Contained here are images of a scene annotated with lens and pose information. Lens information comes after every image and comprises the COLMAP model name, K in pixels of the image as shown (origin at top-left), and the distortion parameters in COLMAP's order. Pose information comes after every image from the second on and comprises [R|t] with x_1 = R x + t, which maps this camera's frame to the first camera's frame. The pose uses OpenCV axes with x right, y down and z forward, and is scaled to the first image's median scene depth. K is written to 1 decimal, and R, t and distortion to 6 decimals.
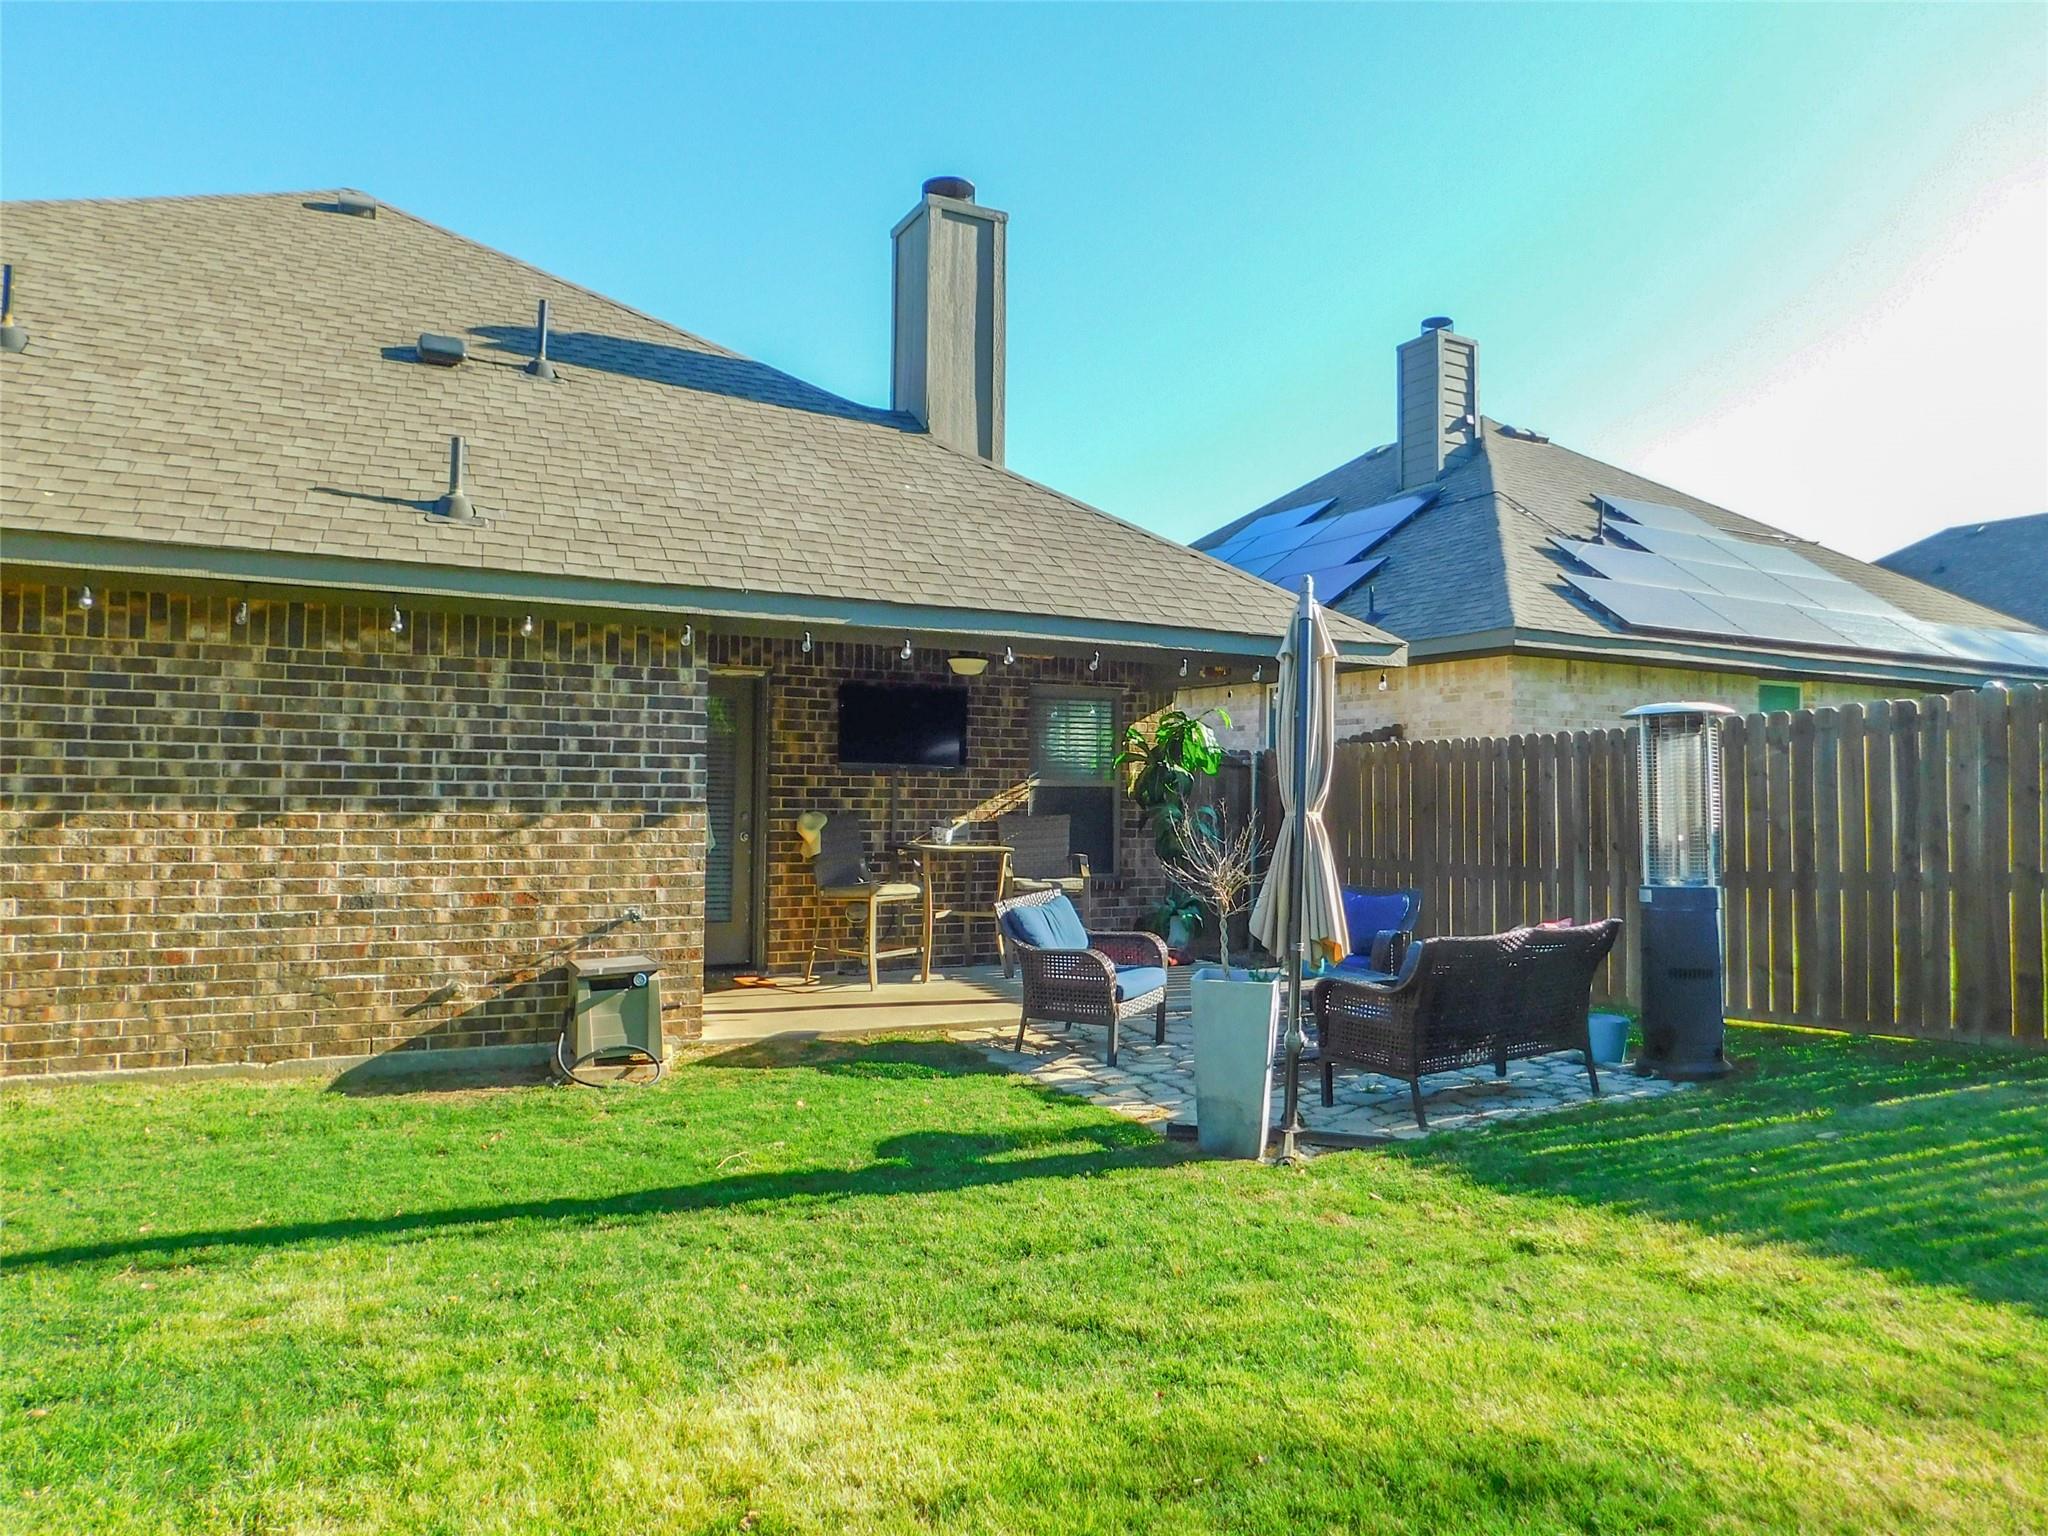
lens RADIAL K [[1349.6, 0, 1030.0], [0, 1349.6, 770.5], [0, 0, 1]] dist [-0.065185, 0.049223]
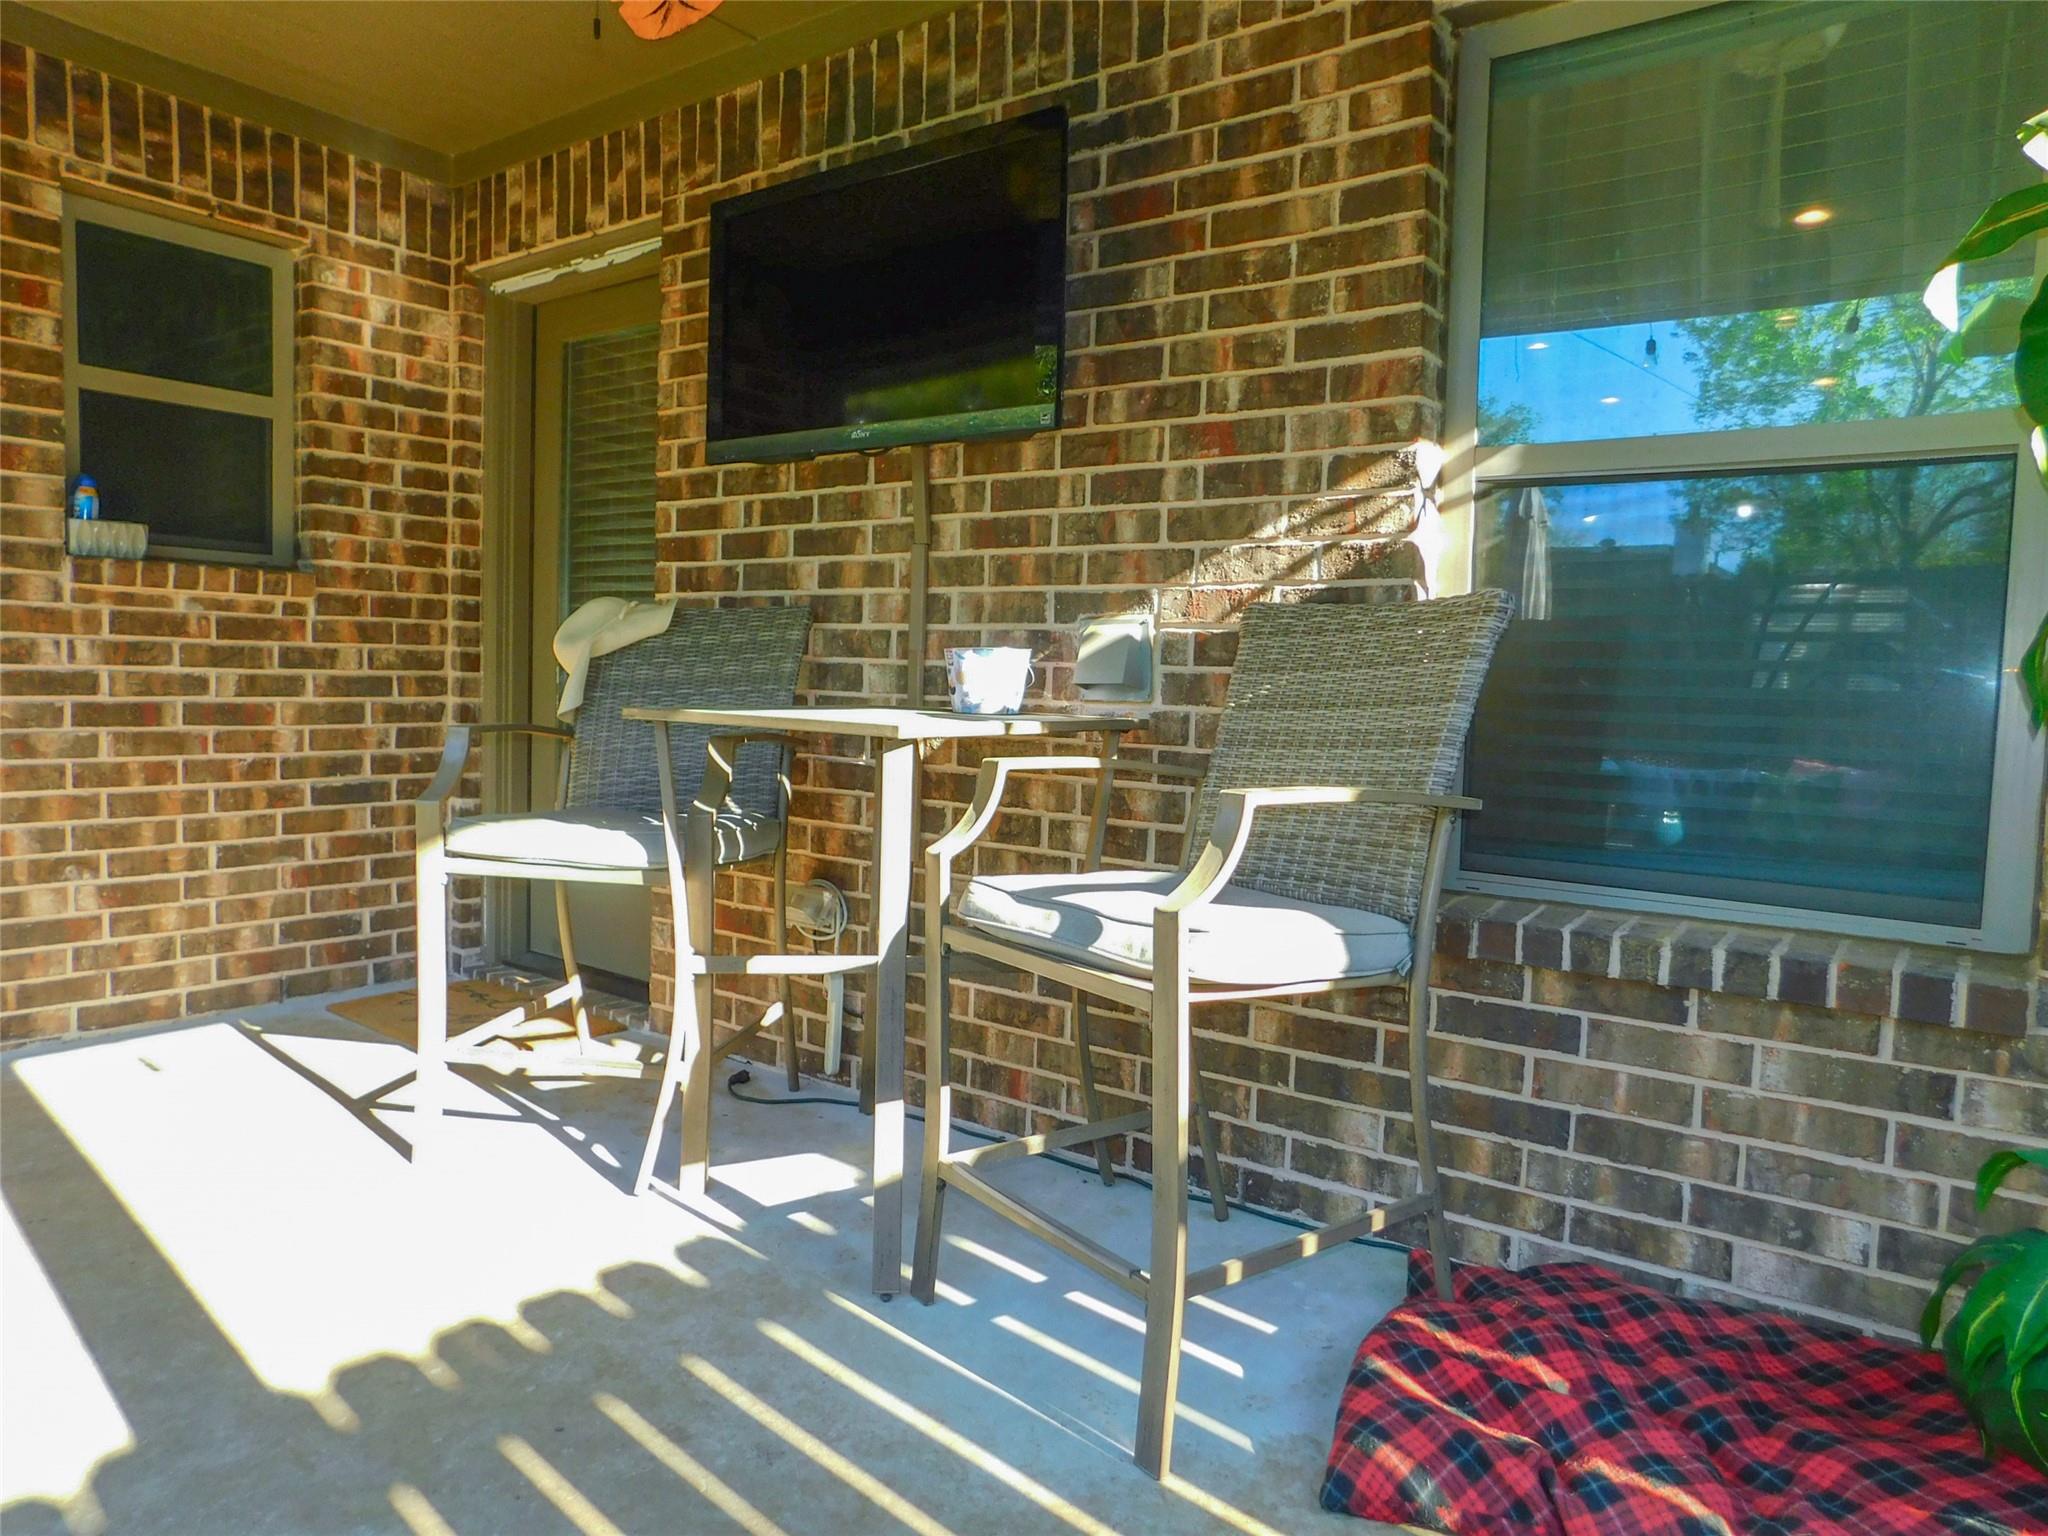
lens RADIAL K [[1349.6, 0, 1030.0], [0, 1349.6, 770.5], [0, 0, 1]] dist [-0.065185, 0.049223]
pose [[0.426564, 0.065239, -0.902101, 0.250858], [-0.011563, 0.997707, 0.066686, 0.066693], [0.904384, -0.018015, 0.426340, 1.224149]]
